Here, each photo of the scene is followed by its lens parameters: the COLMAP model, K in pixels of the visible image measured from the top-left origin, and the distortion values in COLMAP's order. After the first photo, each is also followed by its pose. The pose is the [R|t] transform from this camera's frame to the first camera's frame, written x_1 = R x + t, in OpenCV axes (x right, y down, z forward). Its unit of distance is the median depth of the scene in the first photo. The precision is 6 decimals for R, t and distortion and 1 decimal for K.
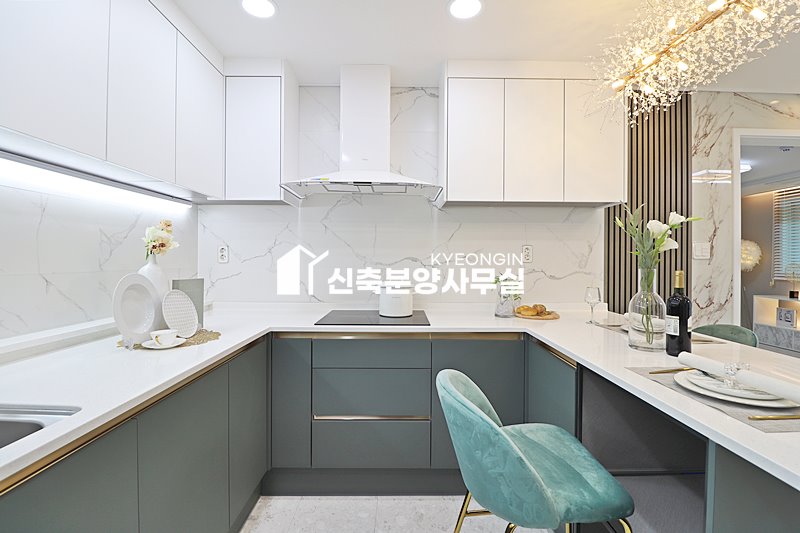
lens RADIAL K [[369.1, 0, 400.8], [0, 369.1, 260.6], [0, 0, 1]] dist [-0.001368, -0.013165]
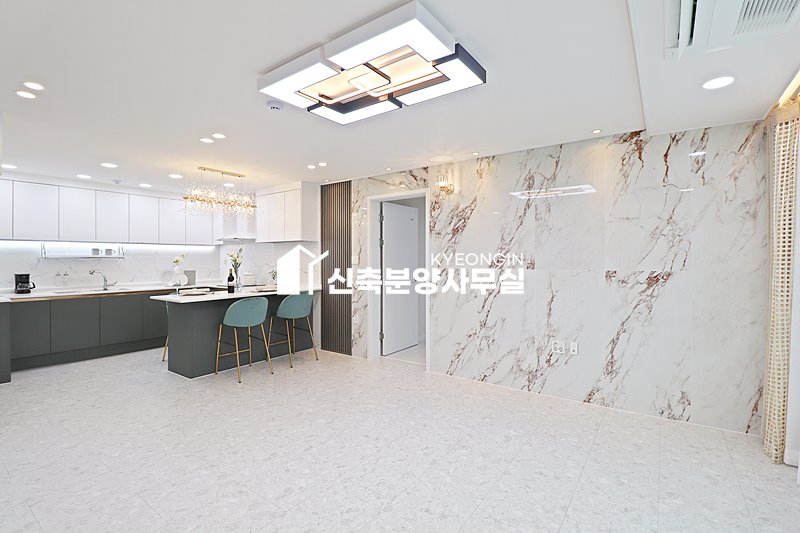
lens RADIAL K [[371.7, 0, 398.3], [0, 371.7, 259.2], [0, 0, 1]] dist [0.000080, -0.013446]
pose [[0.808160, -0.006911, -0.588923, 2.418116], [0.004631, 0.999975, -0.005380, -0.020581], [0.588945, 0.001620, 0.808172, -0.540569]]
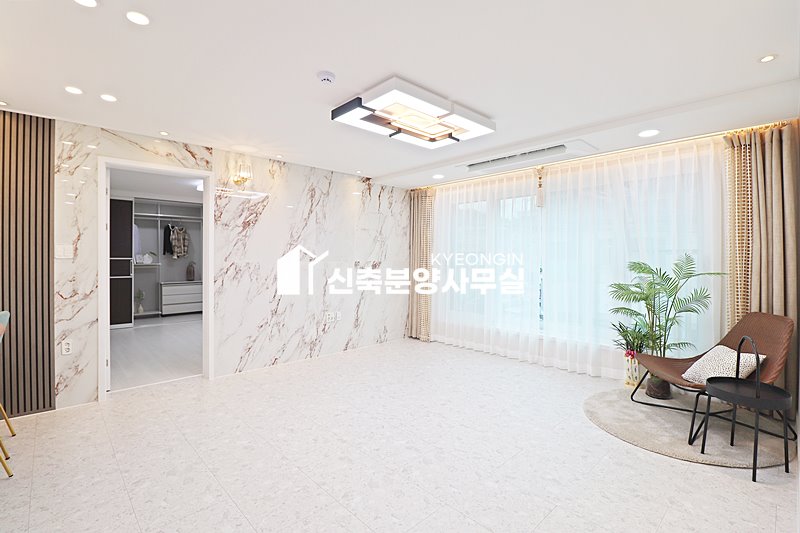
lens RADIAL K [[370.2, 0, 400.2], [0, 370.2, 257.3], [0, 0, 1]] dist [0.000475, -0.015033]
pose [[0.730074, -0.003020, 0.683361, 0.883936], [0.002794, 0.999995, 0.001434, -0.007356], [-0.683362, 0.000862, 0.730079, -0.725379]]
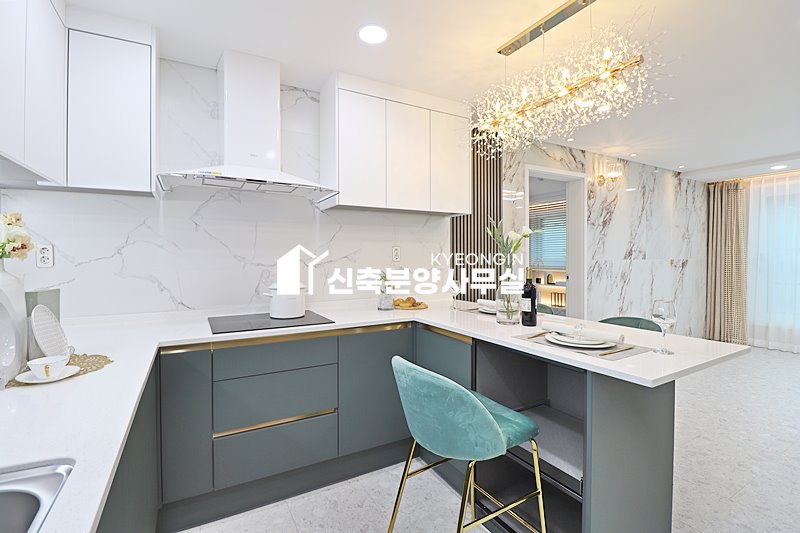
lens RADIAL K [[371.7, 0, 398.3], [0, 371.7, 259.2], [0, 0, 1]] dist [0.000080, -0.013446]
pose [[0.873445, -0.011134, 0.486796, -0.236911], [0.008770, 0.999936, 0.007134, -0.010364], [-0.486844, -0.001962, 0.873487, -0.016002]]
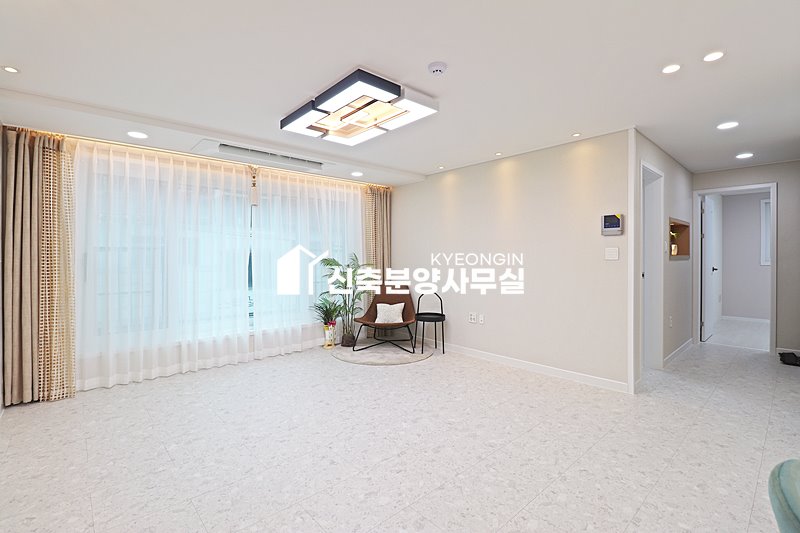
lens RADIAL K [[366.8, 0, 400.3], [0, 366.8, 257.4], [0, 0, 1]] dist [-0.000862, -0.012420]
pose [[-0.665628, -0.005607, 0.746263, 0.763985], [0.000369, 0.999969, 0.007842, -0.004710], [-0.746284, 0.005495, -0.665605, 0.897323]]
